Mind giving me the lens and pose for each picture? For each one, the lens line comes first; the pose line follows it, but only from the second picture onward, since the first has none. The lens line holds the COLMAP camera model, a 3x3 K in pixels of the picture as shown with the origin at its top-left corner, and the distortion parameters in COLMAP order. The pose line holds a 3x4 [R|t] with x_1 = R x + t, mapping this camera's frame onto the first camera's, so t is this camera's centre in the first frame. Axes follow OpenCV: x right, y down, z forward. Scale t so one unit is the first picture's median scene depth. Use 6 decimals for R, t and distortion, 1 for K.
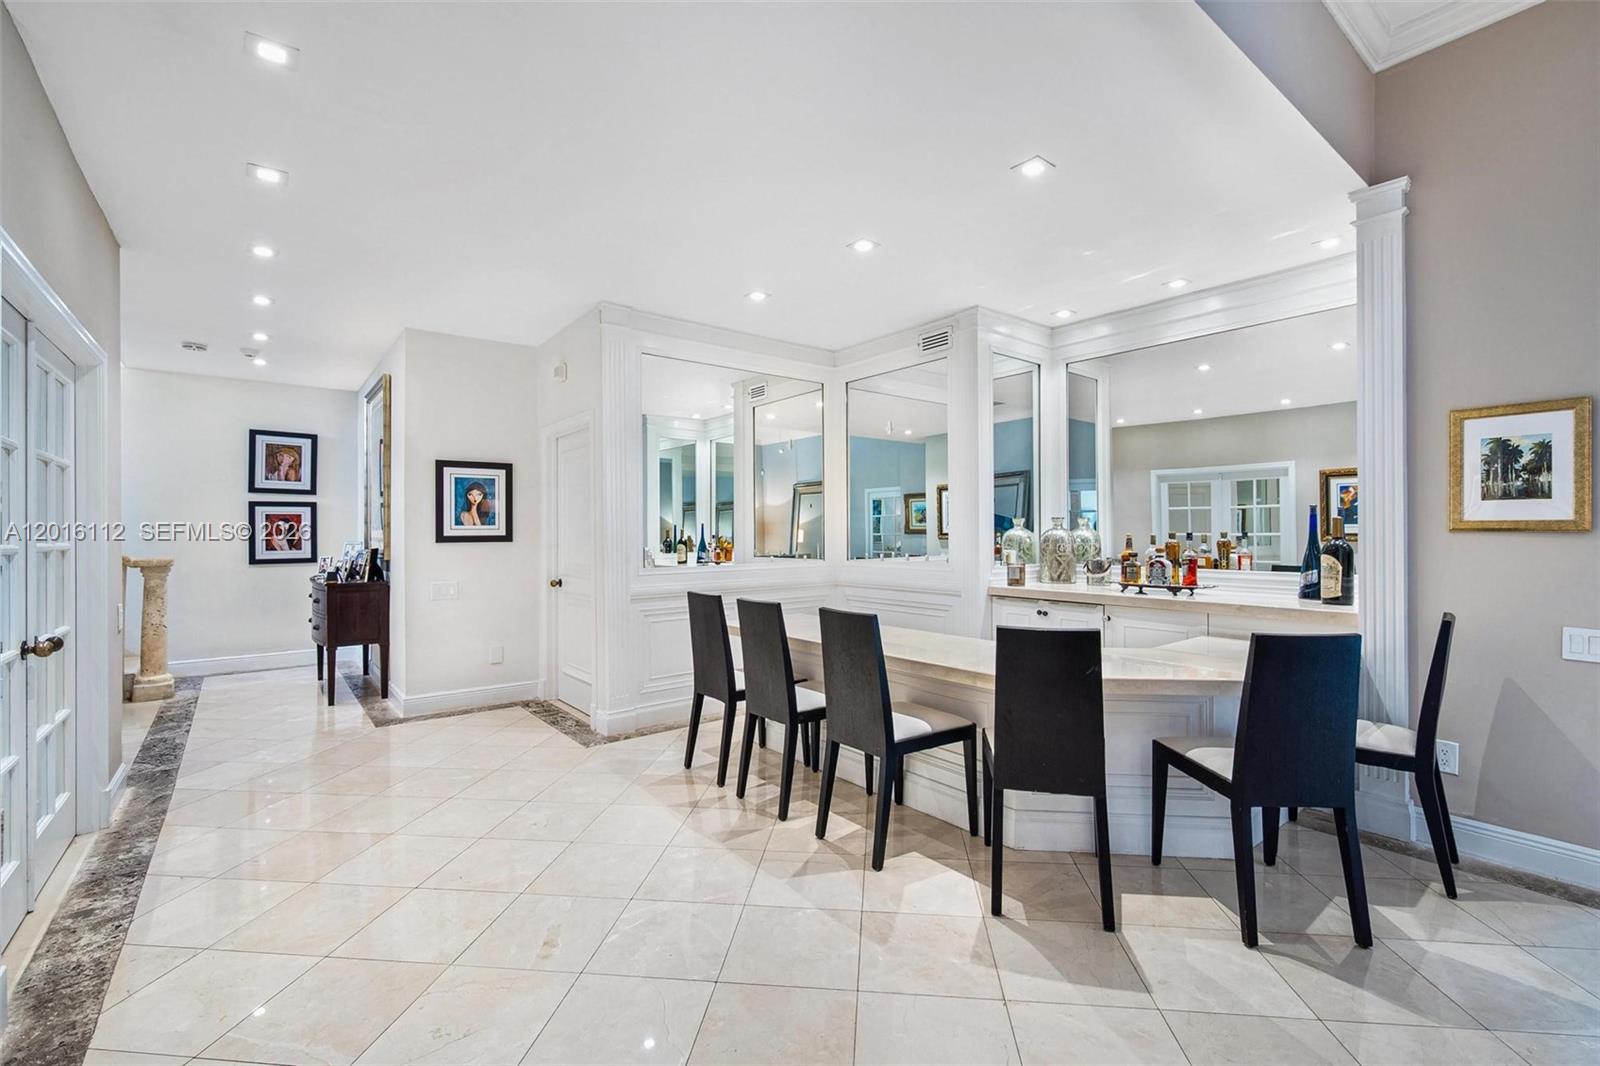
lens RADIAL K [[692.2, 0, 812.3], [0, 692.2, 531.9], [0, 0, 1]] dist [0.005090, 0.000381]
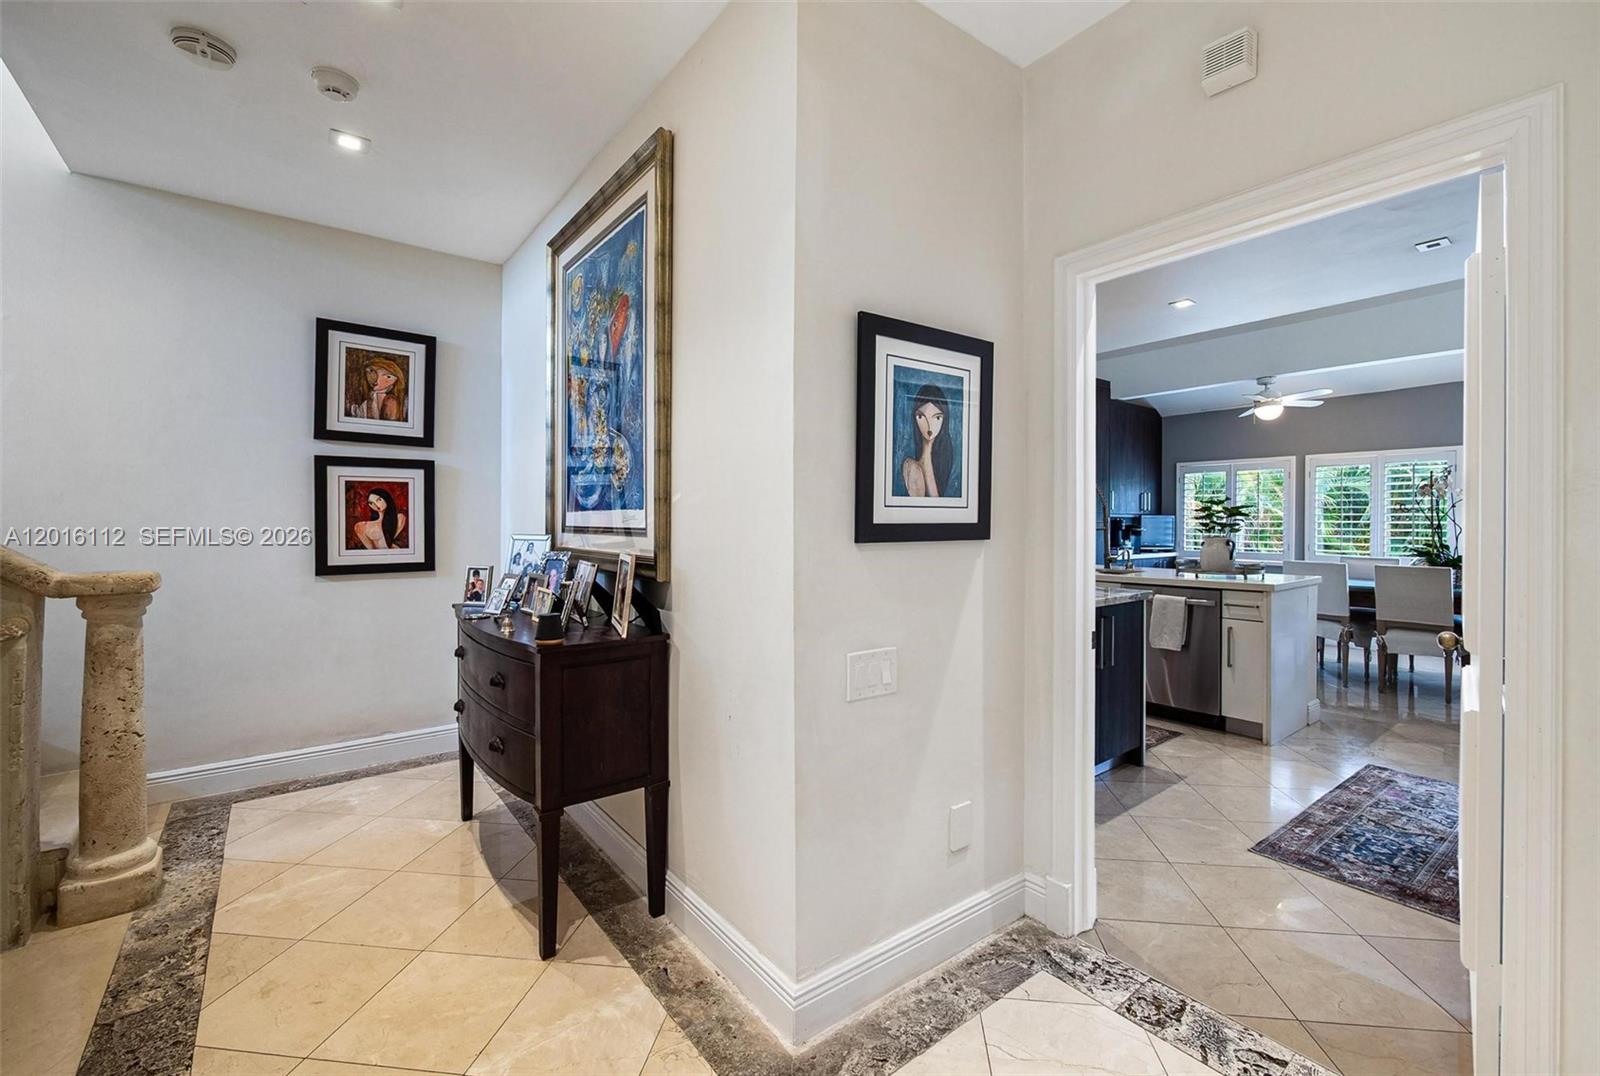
lens RADIAL K [[672.5, 0, 821.9], [0, 672.5, 522.6], [0, 0, 1]] dist [-0.003482, -0.000272]
pose [[0.999983, 0.004015, -0.004157, -0.536183], [-0.003993, 0.999978, 0.005281, 0.002964], [0.004178, -0.005265, 0.999977, 0.621958]]
